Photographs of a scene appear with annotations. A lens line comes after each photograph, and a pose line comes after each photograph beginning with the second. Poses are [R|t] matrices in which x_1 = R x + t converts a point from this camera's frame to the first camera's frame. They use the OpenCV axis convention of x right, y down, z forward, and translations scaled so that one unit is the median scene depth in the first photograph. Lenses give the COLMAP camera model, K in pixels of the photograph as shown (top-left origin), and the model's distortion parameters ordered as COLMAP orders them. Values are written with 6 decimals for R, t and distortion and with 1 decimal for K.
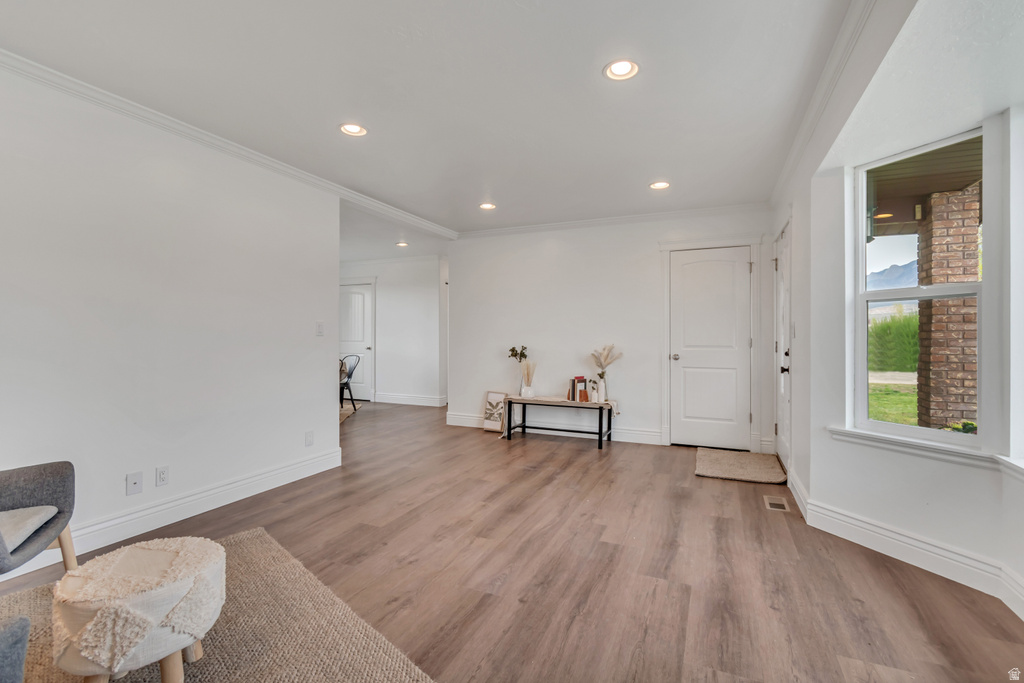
lens RADIAL K [[458.3, 0, 511.7], [0, 458.3, 338.2], [0, 0, 1]] dist [0.005484, -0.003061]
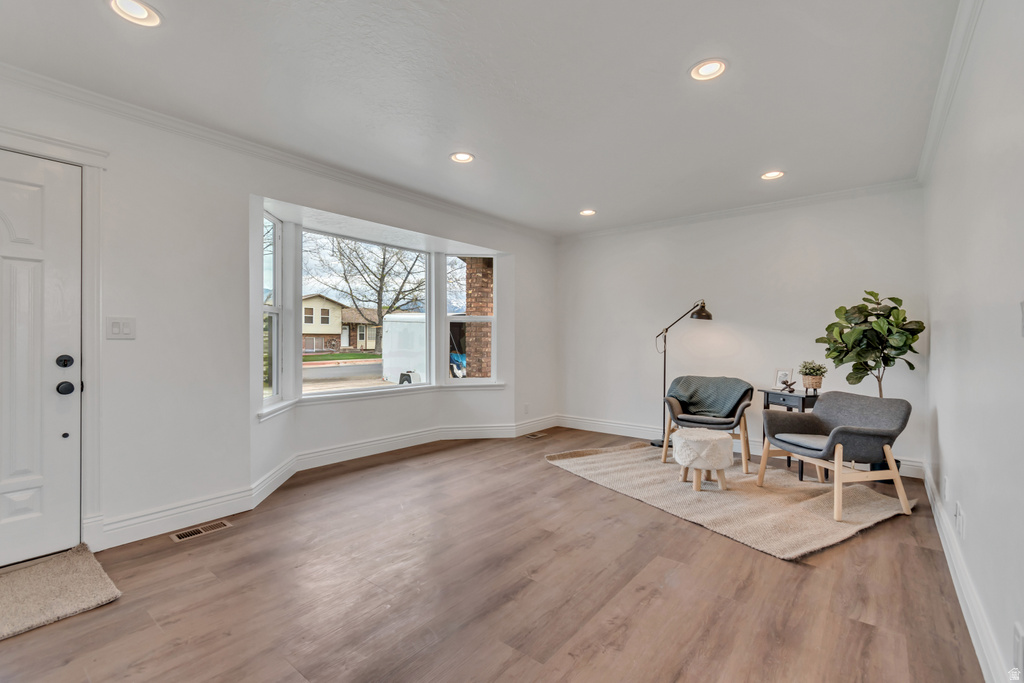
lens RADIAL K [[458.3, 0, 512.7], [0, 458.3, 339.9], [0, 0, 1]] dist [0.005484, -0.003061]
pose [[-0.966932, -0.004858, 0.254989, -0.255667], [-0.002570, 0.999953, 0.009305, -0.010519], [-0.255022, 0.008342, -0.966899, 2.066020]]
